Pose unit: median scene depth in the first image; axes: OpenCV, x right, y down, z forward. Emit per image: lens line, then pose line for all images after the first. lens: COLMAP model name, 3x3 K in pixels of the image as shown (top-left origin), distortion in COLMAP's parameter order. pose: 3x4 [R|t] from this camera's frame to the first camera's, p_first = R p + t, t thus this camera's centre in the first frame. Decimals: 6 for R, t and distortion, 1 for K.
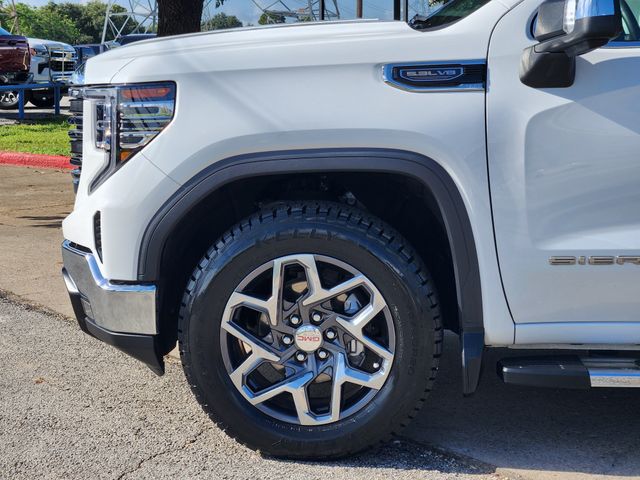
lens RADIAL K [[1226.2, 0, 320.0], [0, 1226.2, 240.0], [0, 0, 1]] dist [-0.480426, 4.252951]
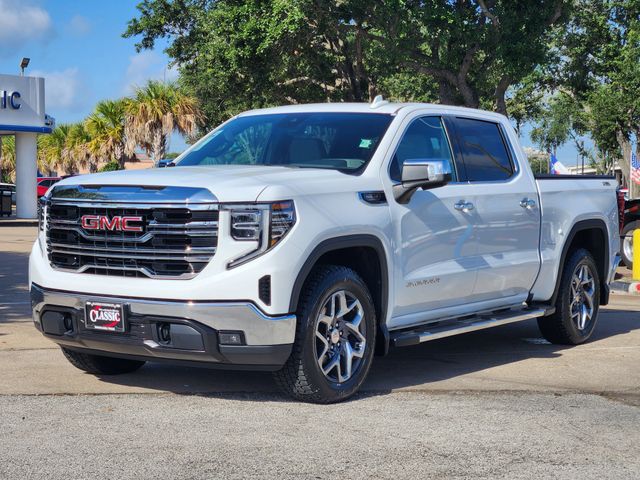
lens RADIAL K [[1155.6, 0, 320.0], [0, 1155.6, 240.0], [0, 0, 1]] dist [0.002125, 0.007572]
pose [[0.491065, -0.026813, 0.870710, -1.576827], [0.122825, 0.991672, -0.038733, -0.000559], [-0.862421, 0.125965, 0.490269, 0.129359]]
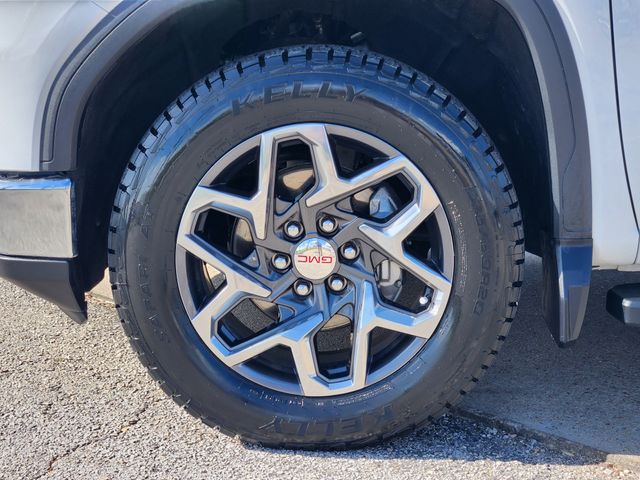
lens RADIAL K [[1226.2, 0, 320.0], [0, 1226.2, 240.0], [0, 0, 1]] dist [-0.480426, 4.252951]
pose [[0.997677, -0.016270, 0.066158, -0.049052], [0.012836, 0.998564, 0.052011, 0.037693], [-0.066909, -0.051041, 0.996453, 0.369769]]
